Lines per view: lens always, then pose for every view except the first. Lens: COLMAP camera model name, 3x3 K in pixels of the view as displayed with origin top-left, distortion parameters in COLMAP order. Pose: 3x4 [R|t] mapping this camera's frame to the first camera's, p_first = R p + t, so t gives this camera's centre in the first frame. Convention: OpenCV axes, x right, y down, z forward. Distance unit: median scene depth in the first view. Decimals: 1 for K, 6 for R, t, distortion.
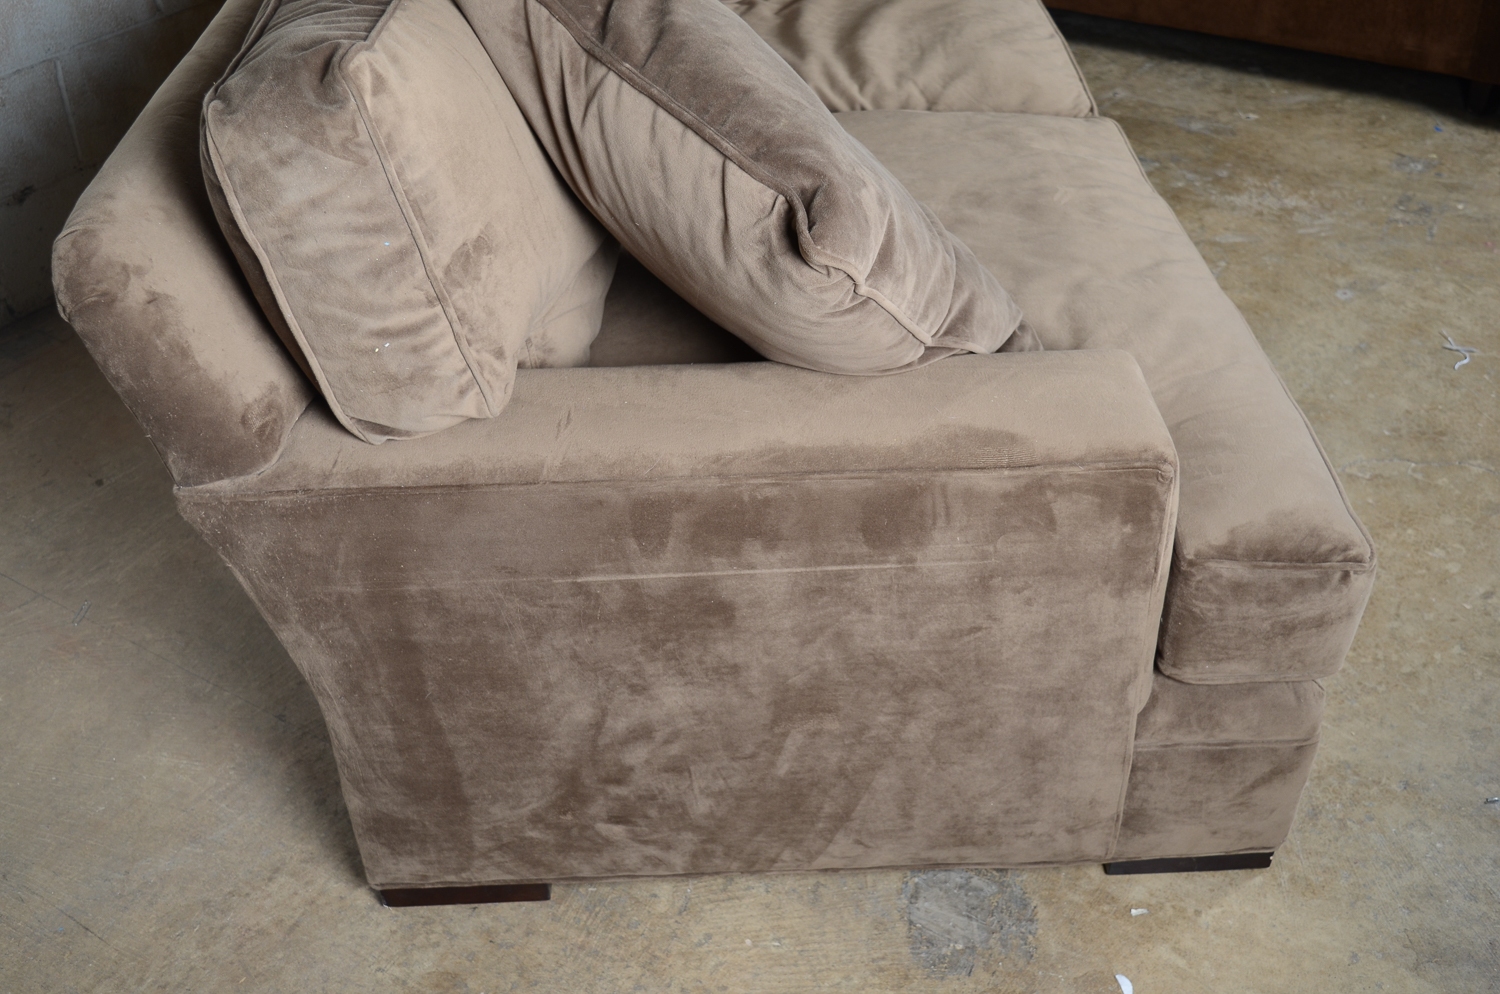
lens RADIAL K [[1681.2, 0, 744.9], [0, 1681.2, 487.8], [0, 0, 1]] dist [-0.059636, 0.019389]
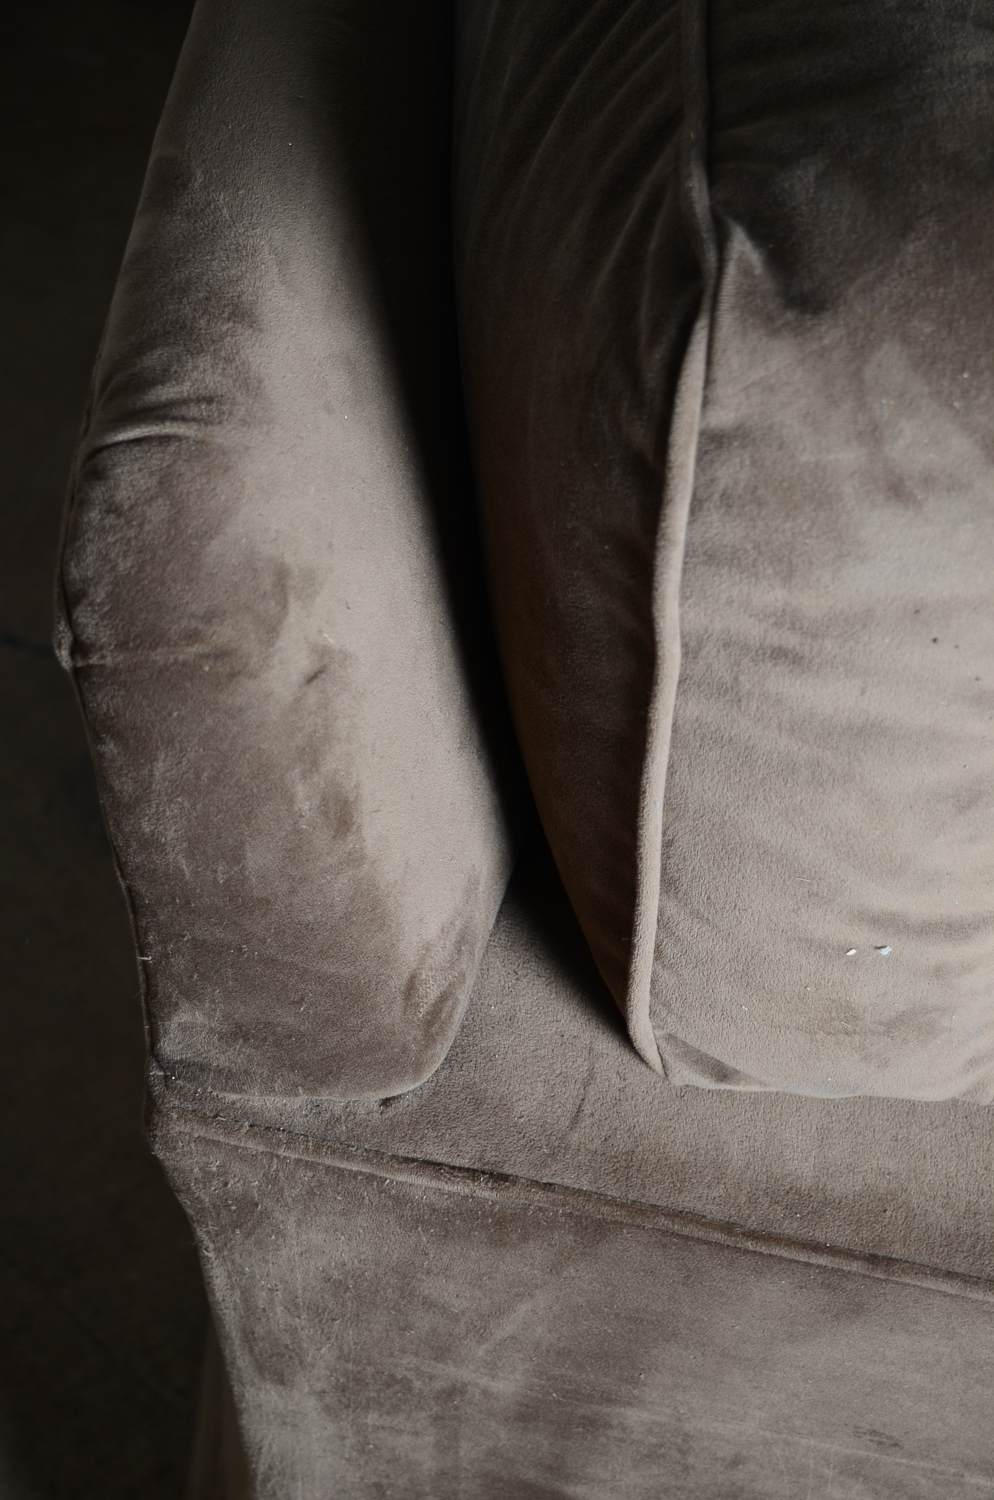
lens RADIAL K [[2542.6, 0, 497.0], [0, 2542.6, 750.0], [0, 0, 1]] dist [0.001554, 0.116637]
pose [[0.952191, 0.270560, 0.141882, -0.388279], [-0.291135, 0.944367, 0.153005, -0.188952], [-0.092592, -0.186997, 0.977987, 0.465589]]
